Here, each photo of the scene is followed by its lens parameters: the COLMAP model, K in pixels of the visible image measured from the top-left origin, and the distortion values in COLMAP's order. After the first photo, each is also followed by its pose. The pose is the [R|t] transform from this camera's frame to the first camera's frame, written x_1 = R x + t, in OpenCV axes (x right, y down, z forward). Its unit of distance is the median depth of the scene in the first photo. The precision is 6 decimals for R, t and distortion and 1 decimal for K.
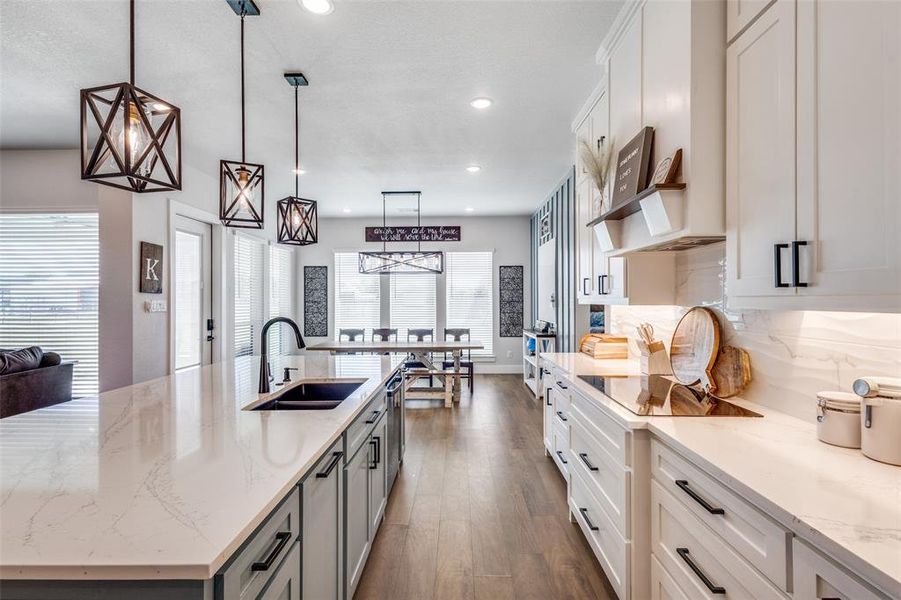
lens RADIAL K [[420.7, 0, 443.9], [0, 420.7, 300.4], [0, 0, 1]] dist [0.011610, -0.001954]
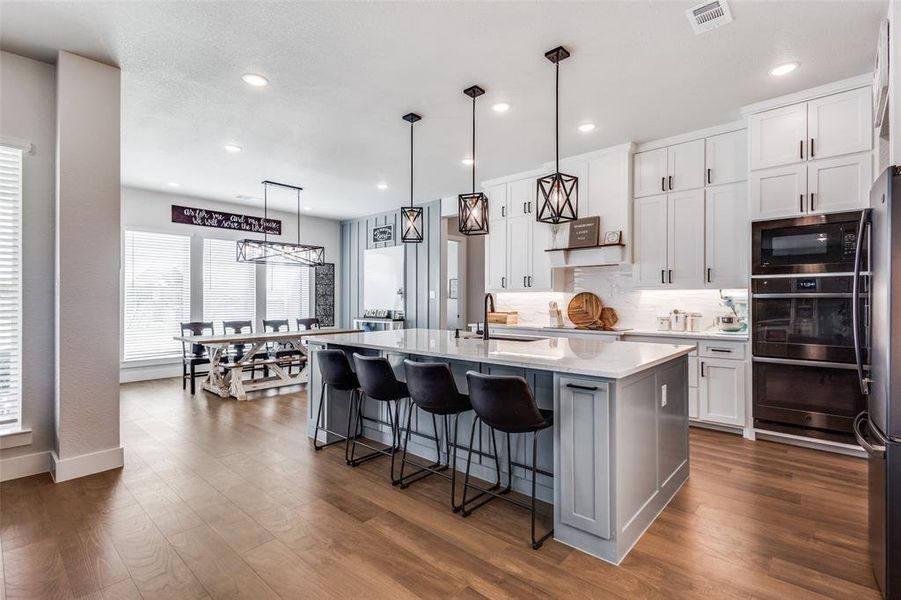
lens RADIAL K [[420.7, 0, 445.5], [0, 420.7, 303.3], [0, 0, 1]] dist [0.011610, -0.001954]
pose [[0.641615, -0.003385, 0.767019, -0.497711], [-0.006547, 0.999930, 0.009890, 0.014737], [-0.766999, -0.011367, 0.641548, 0.015507]]
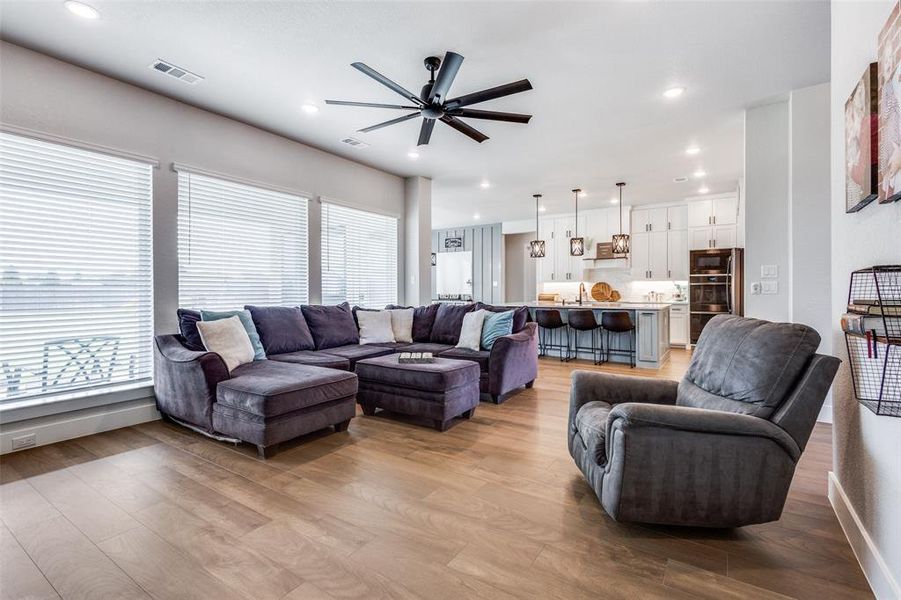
lens RADIAL K [[420.7, 0, 448.7], [0, 420.7, 295.3], [0, 0, 1]] dist [0.011610, -0.001954]
pose [[0.512957, -0.009134, 0.858366, -1.110924], [-0.004952, 0.999895, 0.013599, 0.025322], [-0.858400, -0.011227, 0.512858, 0.032185]]
